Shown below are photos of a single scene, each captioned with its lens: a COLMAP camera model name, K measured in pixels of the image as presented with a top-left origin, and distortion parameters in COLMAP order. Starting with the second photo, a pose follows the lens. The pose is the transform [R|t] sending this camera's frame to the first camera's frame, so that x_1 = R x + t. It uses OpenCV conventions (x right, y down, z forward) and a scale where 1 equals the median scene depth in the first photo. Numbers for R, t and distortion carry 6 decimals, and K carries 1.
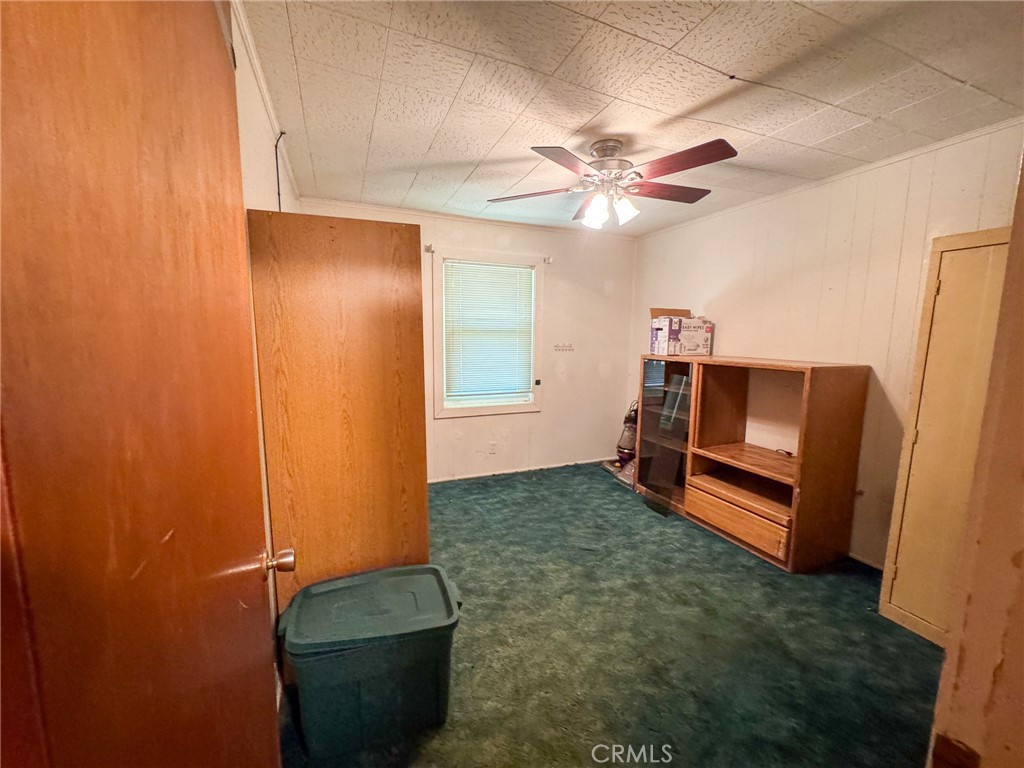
lens RADIAL K [[415.8, 0, 509.9], [0, 415.8, 386.3], [0, 0, 1]] dist [-0.008981, 0.001437]
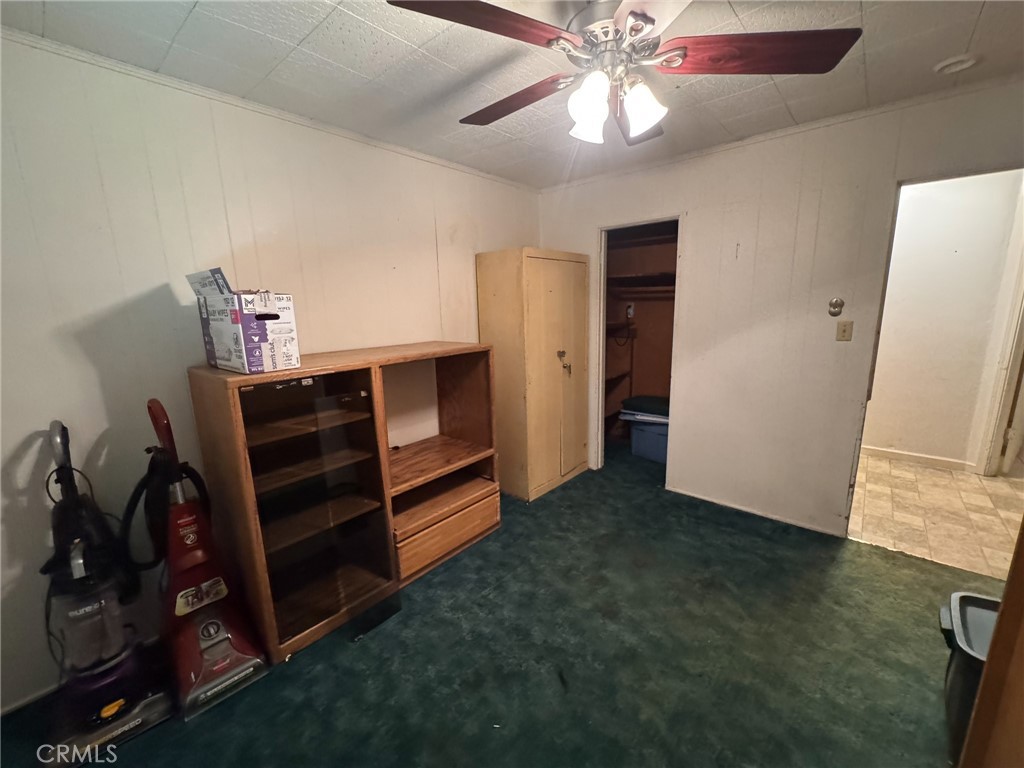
lens RADIAL K [[415.8, 0, 506.6], [0, 415.8, 387.1], [0, 0, 1]] dist [-0.008981, 0.001437]
pose [[-0.448021, -0.172871, 0.877150, -0.230644], [0.135001, 0.956795, 0.257522, -0.181180], [-0.883771, 0.233791, -0.405327, 1.206728]]
